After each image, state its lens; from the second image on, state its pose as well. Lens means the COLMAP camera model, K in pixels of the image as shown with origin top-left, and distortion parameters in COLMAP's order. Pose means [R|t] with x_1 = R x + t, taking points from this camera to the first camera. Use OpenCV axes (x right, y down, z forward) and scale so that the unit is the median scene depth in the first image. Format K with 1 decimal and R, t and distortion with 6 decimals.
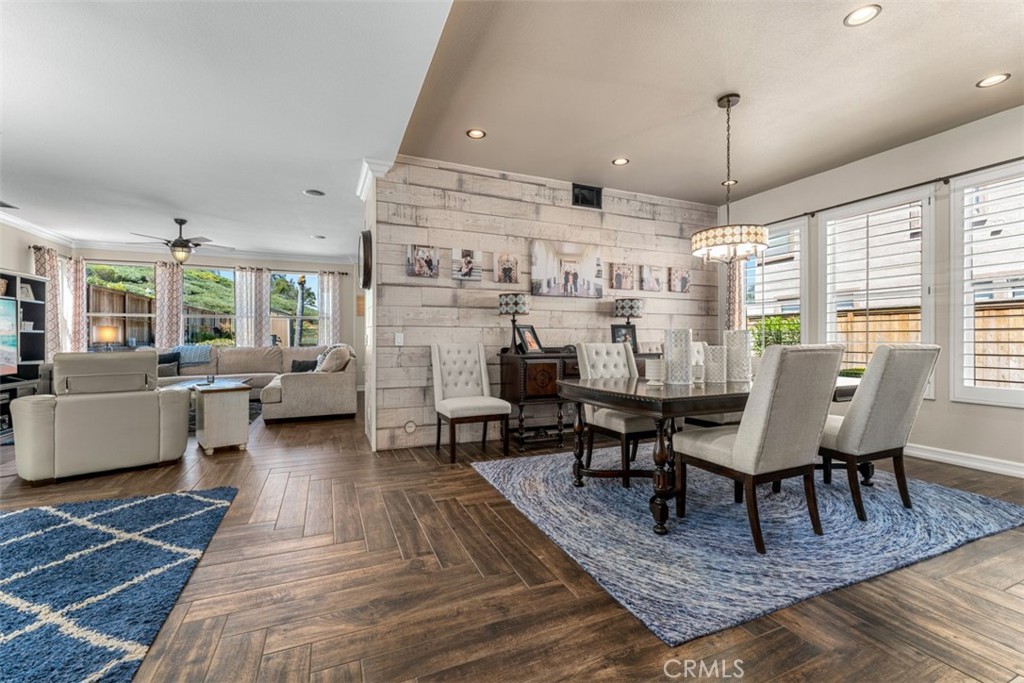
lens RADIAL K [[429.0, 0, 512.0], [0, 429.0, 341.5], [0, 0, 1]] dist [-0.004051, -0.000137]
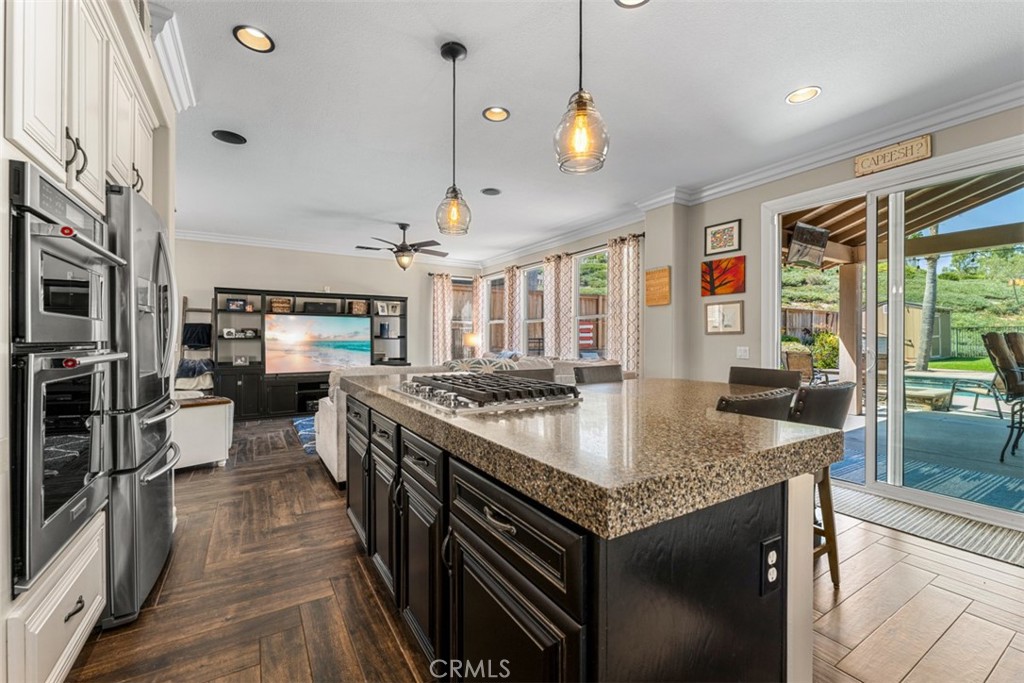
lens RADIAL K [[429.0, 0, 512.0], [0, 429.0, 341.5], [0, 0, 1]] dist [-0.004051, -0.000137]
pose [[0.144101, 0.009953, -0.989513, 0.282056], [-0.011002, 0.999904, 0.008455, -0.036747], [0.989502, 0.009669, 0.144197, 1.397900]]
